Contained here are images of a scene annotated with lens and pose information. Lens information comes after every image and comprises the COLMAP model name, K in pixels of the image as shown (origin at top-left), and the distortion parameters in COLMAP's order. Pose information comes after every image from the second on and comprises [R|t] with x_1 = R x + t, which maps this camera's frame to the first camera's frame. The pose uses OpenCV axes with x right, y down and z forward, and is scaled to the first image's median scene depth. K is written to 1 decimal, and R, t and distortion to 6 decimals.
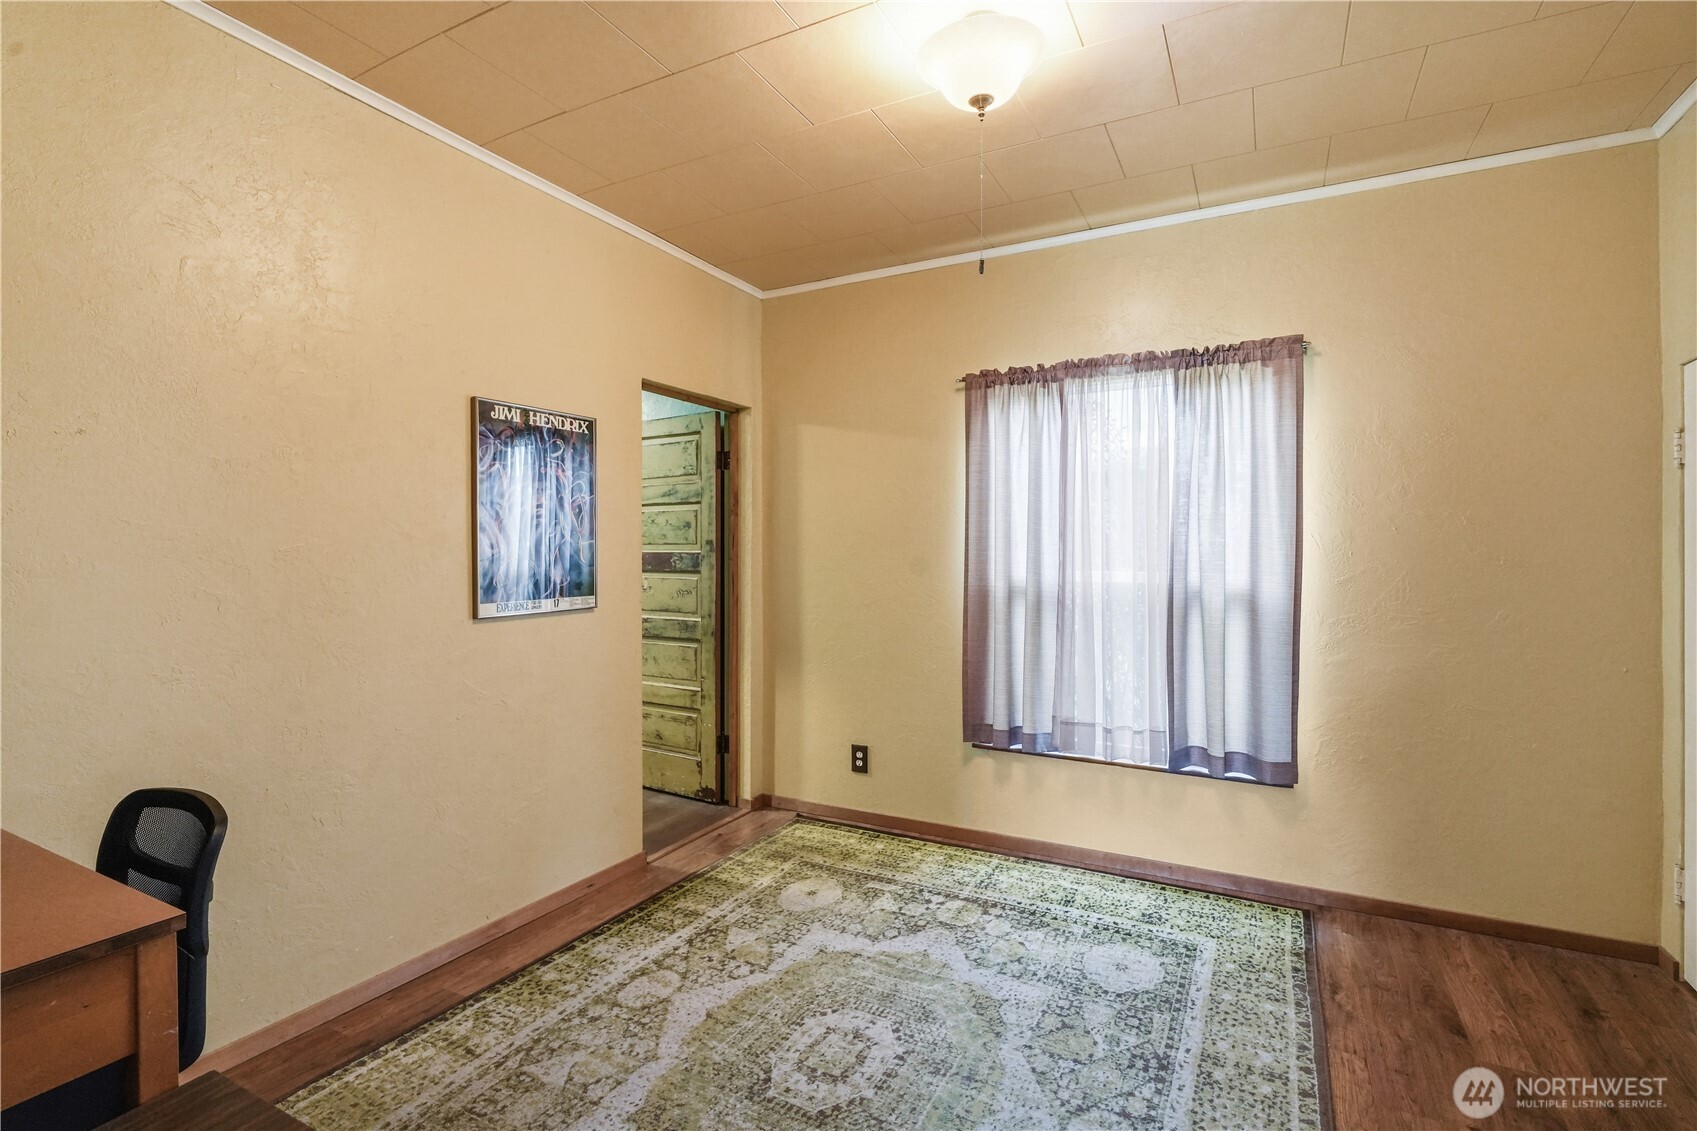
lens RADIAL K [[795.8, 0, 856.1], [0, 795.8, 543.7], [0, 0, 1]] dist [-0.000827, -0.000066]
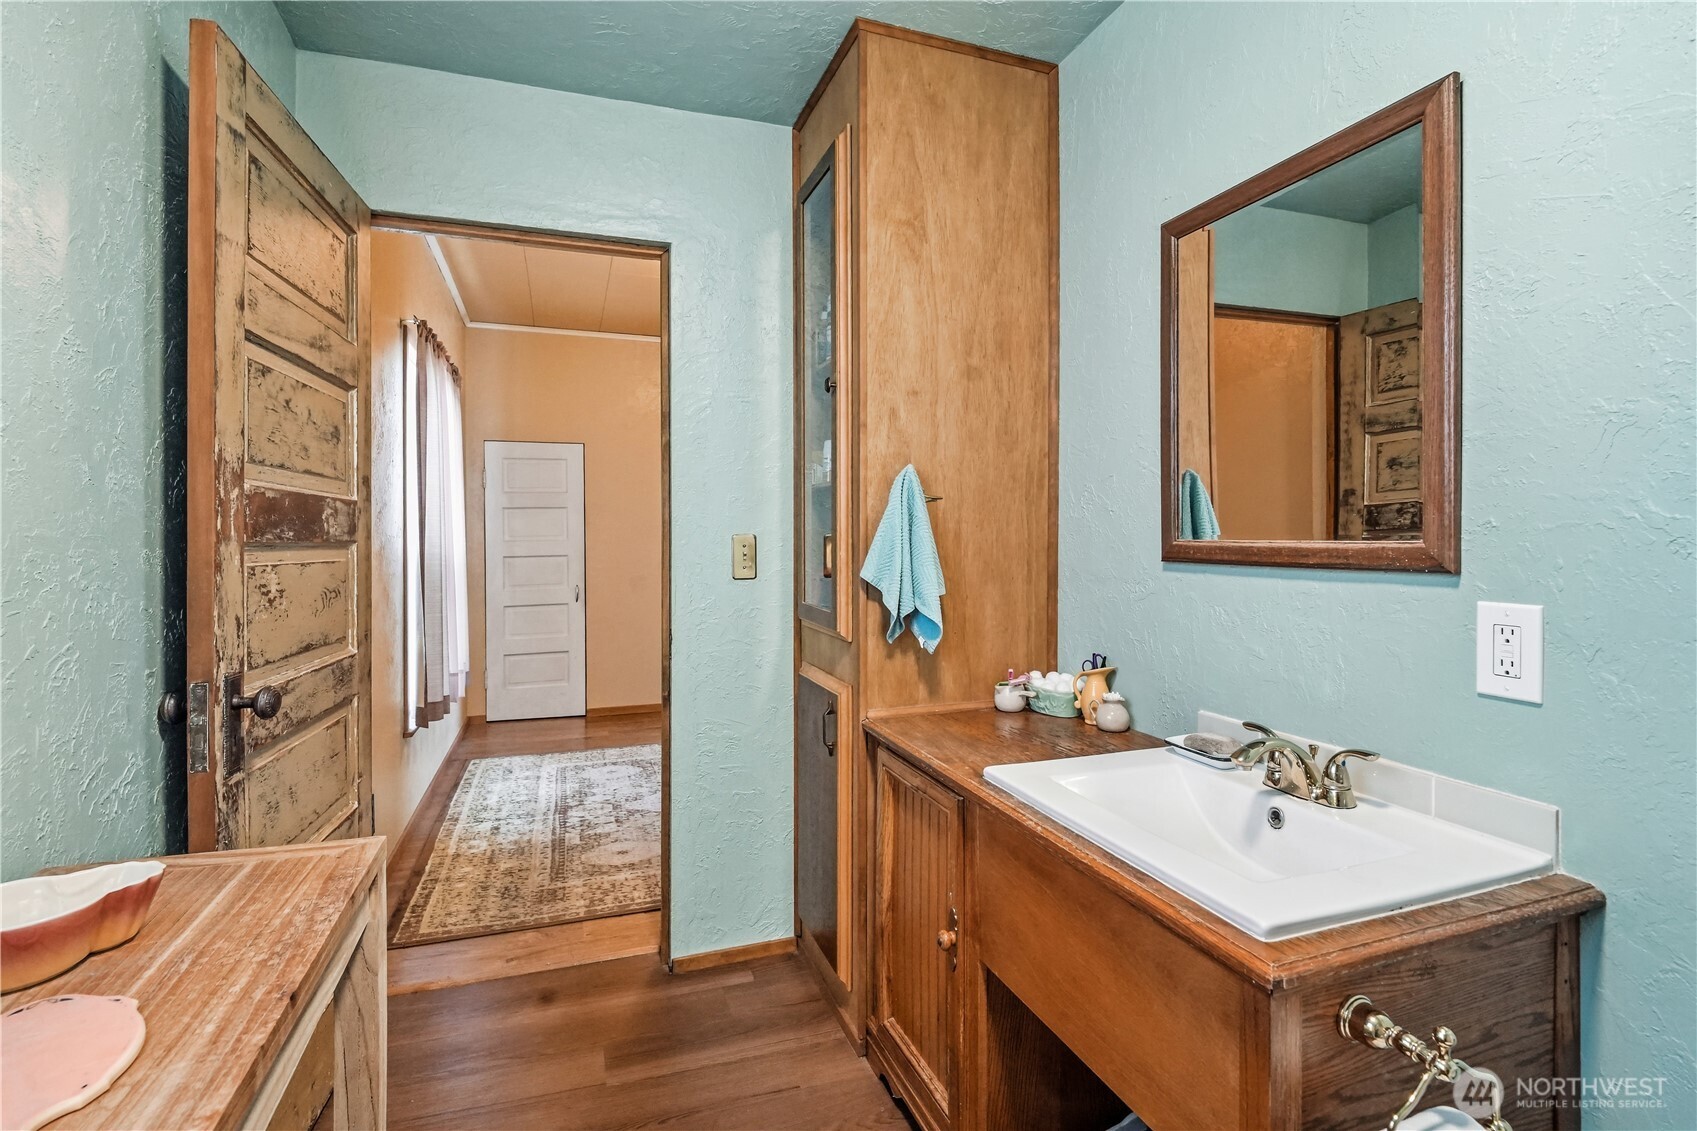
lens RADIAL K [[795.8, 0, 856.1], [0, 795.8, 543.7], [0, 0, 1]] dist [-0.000827, -0.000066]
pose [[-0.737041, -0.000559, 0.675848, -0.901982], [-0.004977, 0.999977, -0.004601, 0.046860], [-0.675830, -0.006755, -0.737027, 1.457007]]
